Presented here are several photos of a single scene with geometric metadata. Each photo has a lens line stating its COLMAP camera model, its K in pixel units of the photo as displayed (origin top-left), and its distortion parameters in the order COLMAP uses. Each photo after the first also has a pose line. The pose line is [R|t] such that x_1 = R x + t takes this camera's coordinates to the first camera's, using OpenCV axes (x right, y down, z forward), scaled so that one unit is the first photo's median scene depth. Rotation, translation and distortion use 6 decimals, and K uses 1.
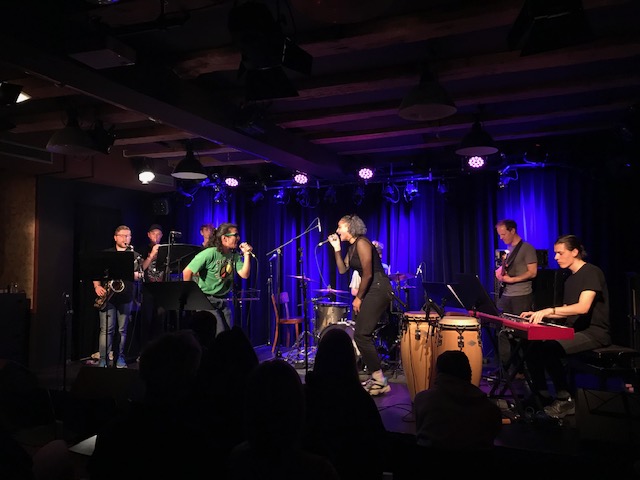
lens RADIAL K [[527.4, 0, 316.7], [0, 527.4, 235.6], [0, 0, 1]] dist [0.068878, -0.087466]
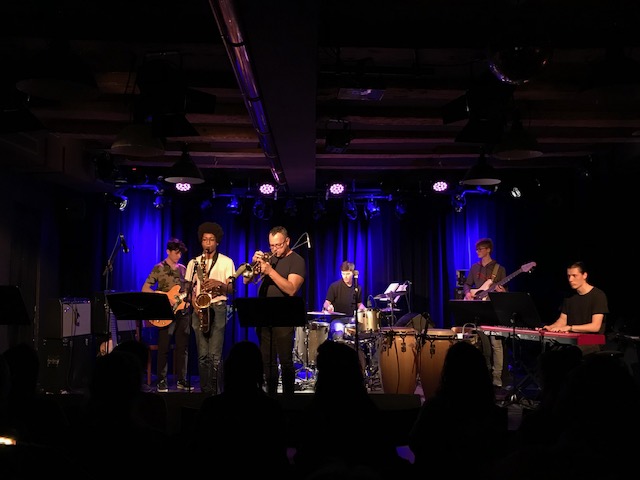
lens RADIAL K [[641.5, 0, 315.2], [0, 641.5, 236.4], [0, 0, 1]] dist [0.087389, 0.000000]
pose [[0.916869, 0.041167, 0.397060, -0.450867], [-0.035325, 0.999133, -0.022020, -0.002343], [-0.397622, 0.006163, 0.917528, -0.081803]]
